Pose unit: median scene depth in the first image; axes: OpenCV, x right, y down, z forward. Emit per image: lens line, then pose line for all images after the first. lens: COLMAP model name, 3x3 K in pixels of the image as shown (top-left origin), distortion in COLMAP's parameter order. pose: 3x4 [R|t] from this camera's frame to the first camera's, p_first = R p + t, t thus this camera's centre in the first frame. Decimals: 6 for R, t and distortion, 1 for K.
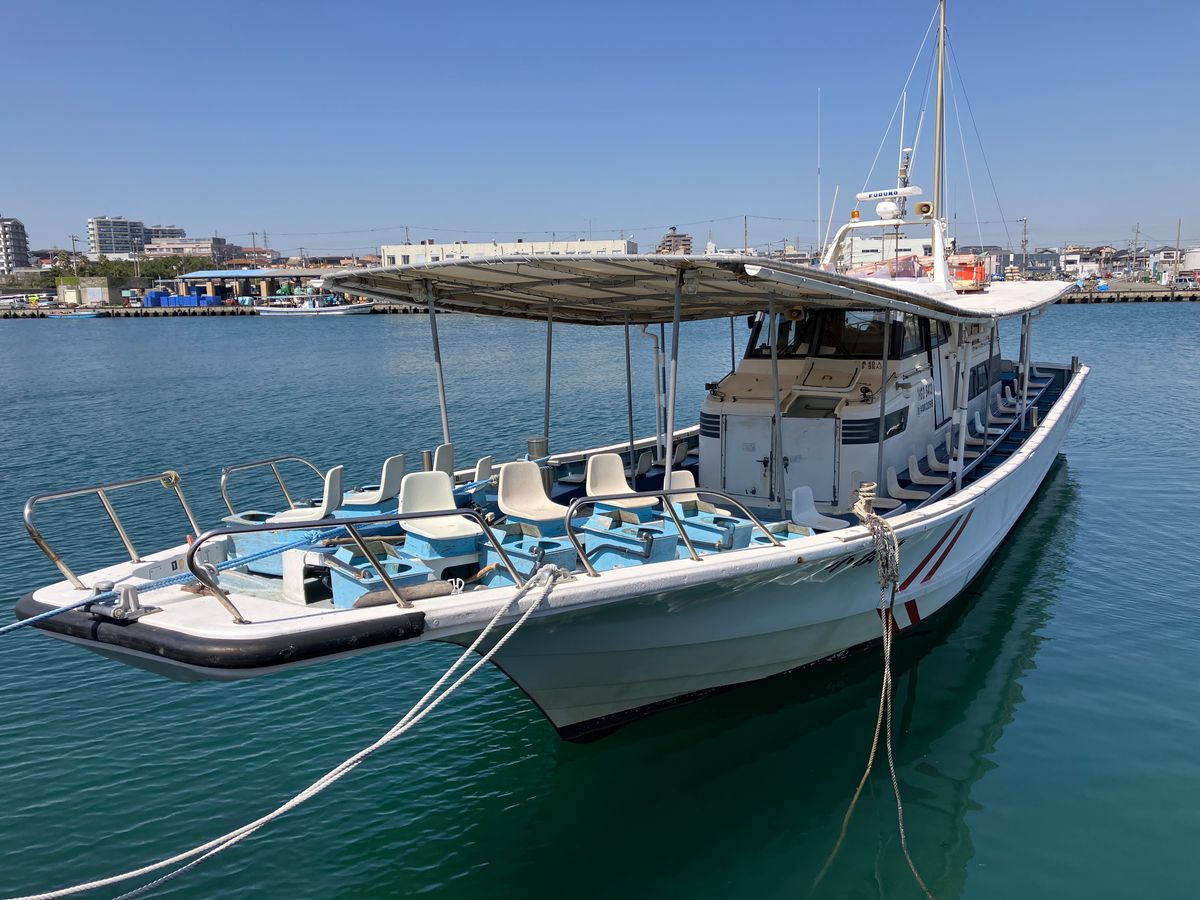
lens RADIAL K [[991.7, 0, 644.9], [0, 991.7, 488.7], [0, 0, 1]] dist [0.040292, -0.018566]
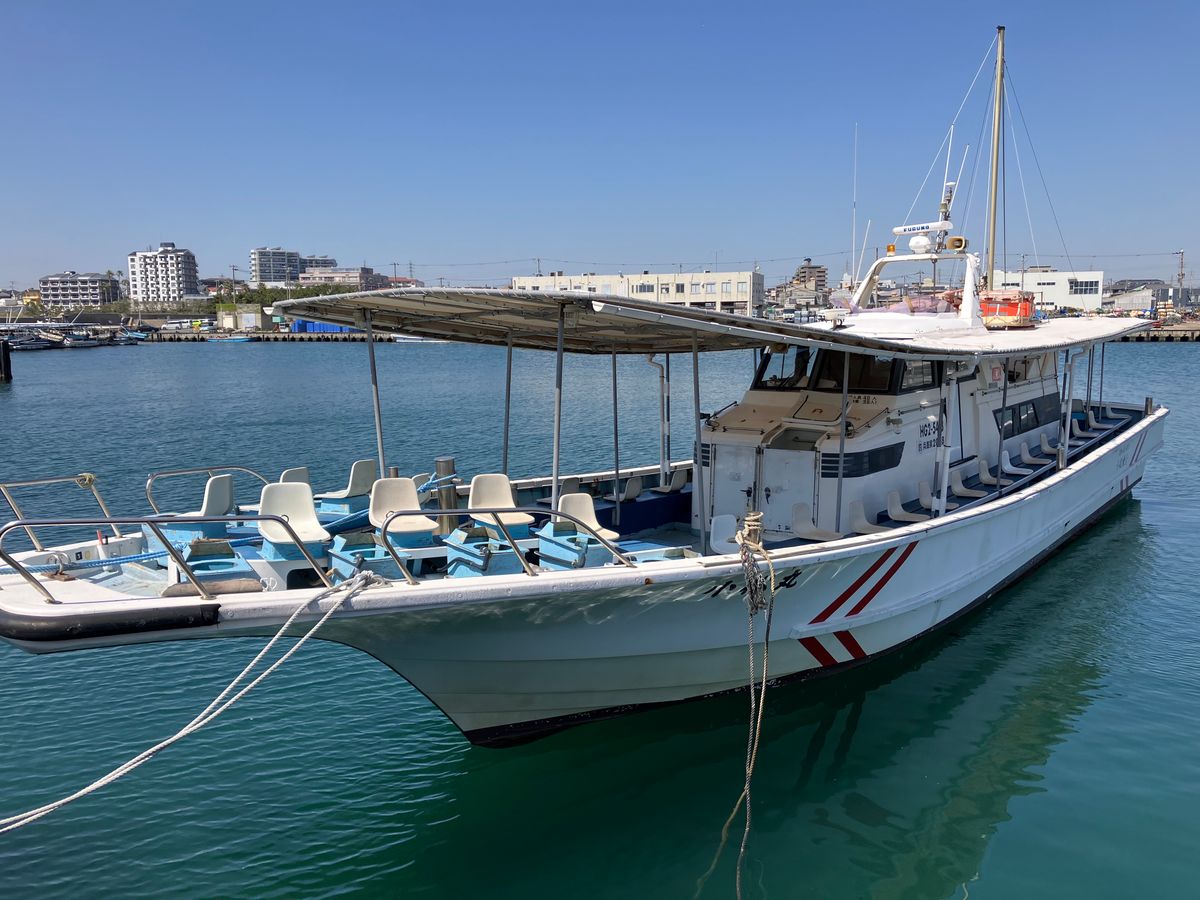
lens RADIAL K [[991.7, 0, 640.5], [0, 991.7, 502.6], [0, 0, 1]] dist [0.040292, -0.018566]
pose [[0.988936, 0.039612, -0.142953, 0.151162], [-0.041973, 0.999027, -0.013536, 0.001957], [0.142278, 0.019386, 0.989637, -0.017528]]
